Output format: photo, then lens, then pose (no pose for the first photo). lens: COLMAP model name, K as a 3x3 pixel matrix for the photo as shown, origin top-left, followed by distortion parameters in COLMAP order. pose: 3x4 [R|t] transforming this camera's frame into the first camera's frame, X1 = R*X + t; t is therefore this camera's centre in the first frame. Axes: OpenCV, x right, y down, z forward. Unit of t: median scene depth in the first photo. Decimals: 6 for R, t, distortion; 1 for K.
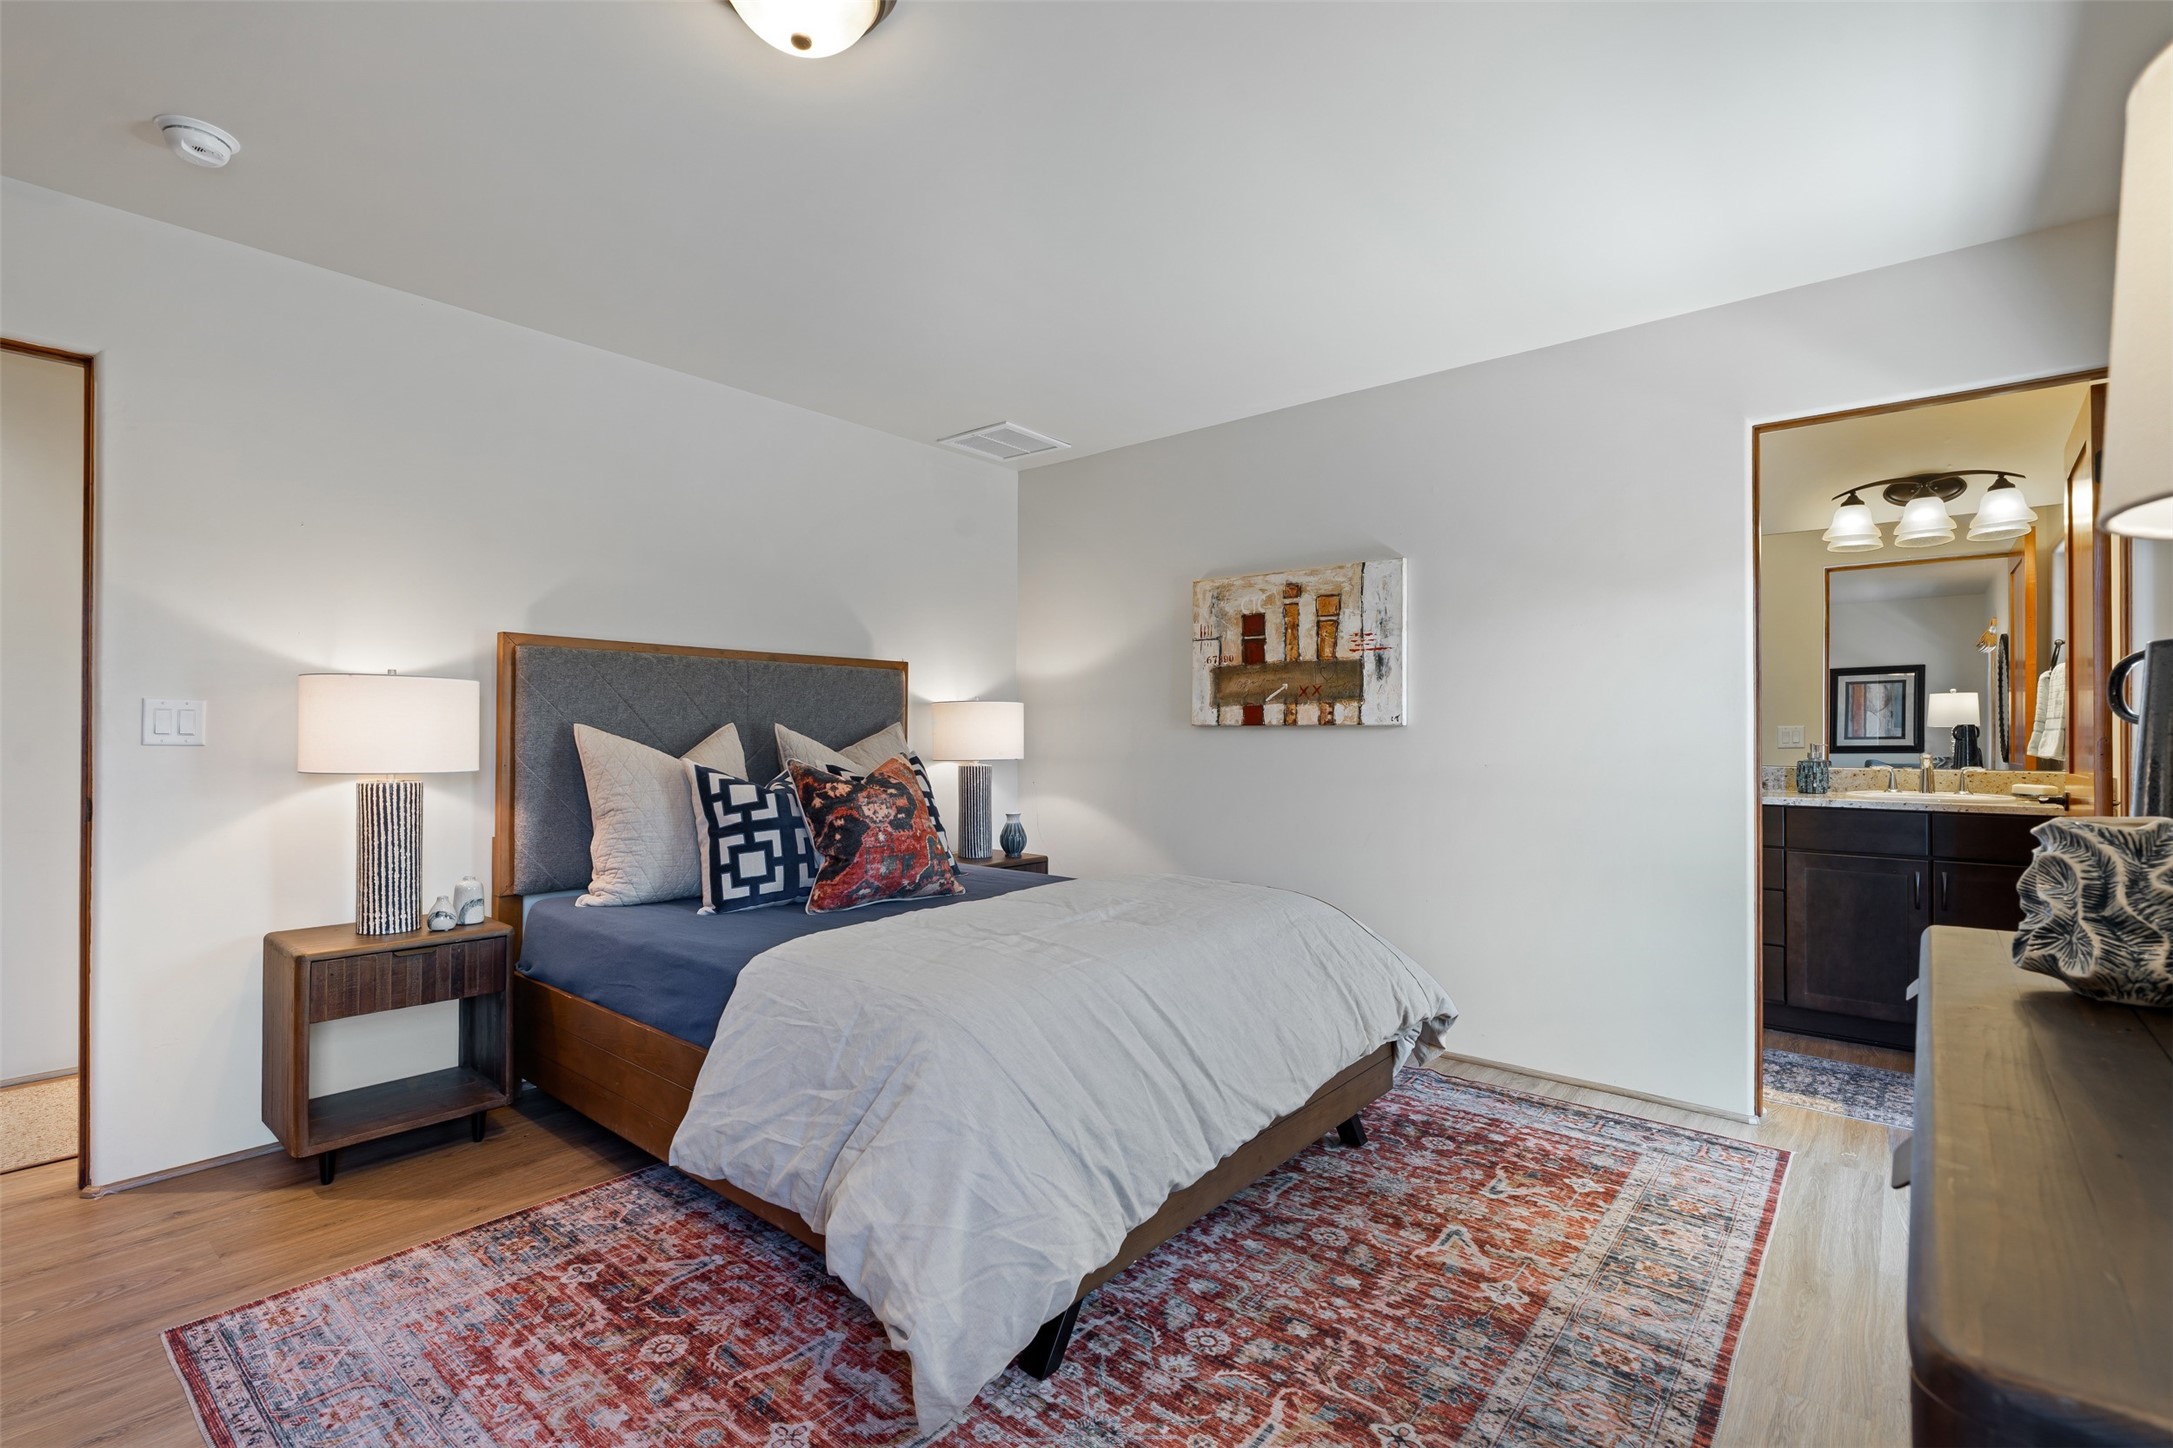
lens RADIAL K [[1002.0, 0, 1071.8], [0, 1002.0, 740.6], [0, 0, 1]] dist [-0.003510, 0.000226]
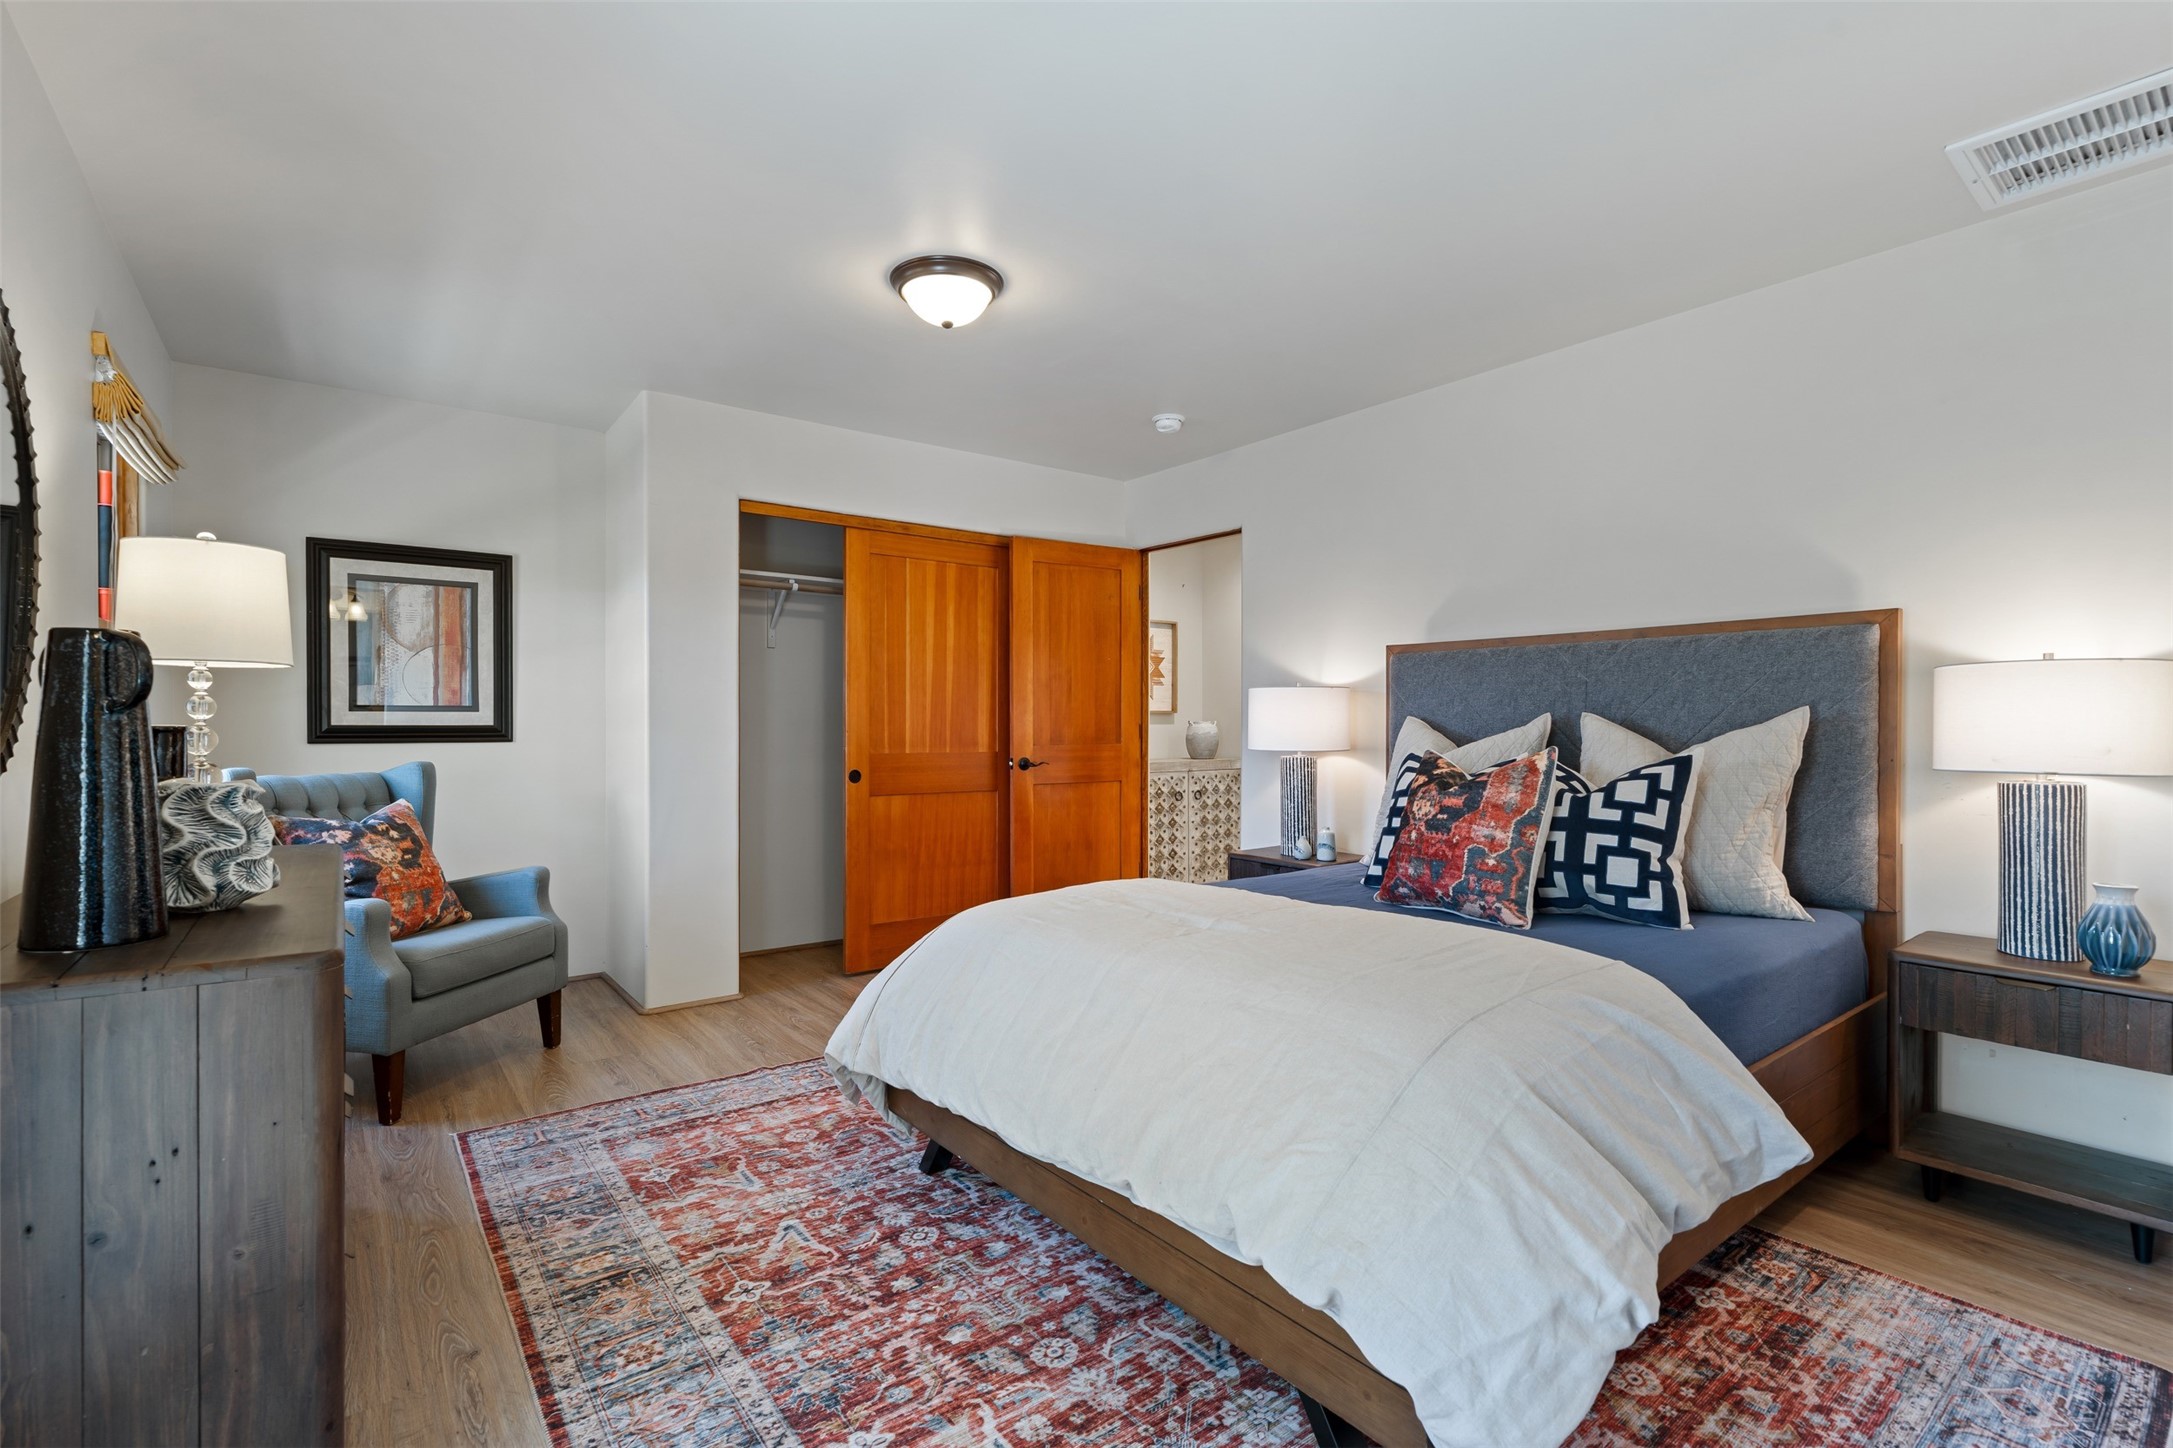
lens RADIAL K [[1002.0, 0, 1085.6], [0, 1002.0, 714.1], [0, 0, 1]] dist [-0.003510, 0.000226]
pose [[-0.222948, -0.013847, -0.974732, 1.098930], [-0.001587, 0.999903, -0.013841, -0.002182], [0.974829, -0.001539, -0.222949, 1.274652]]
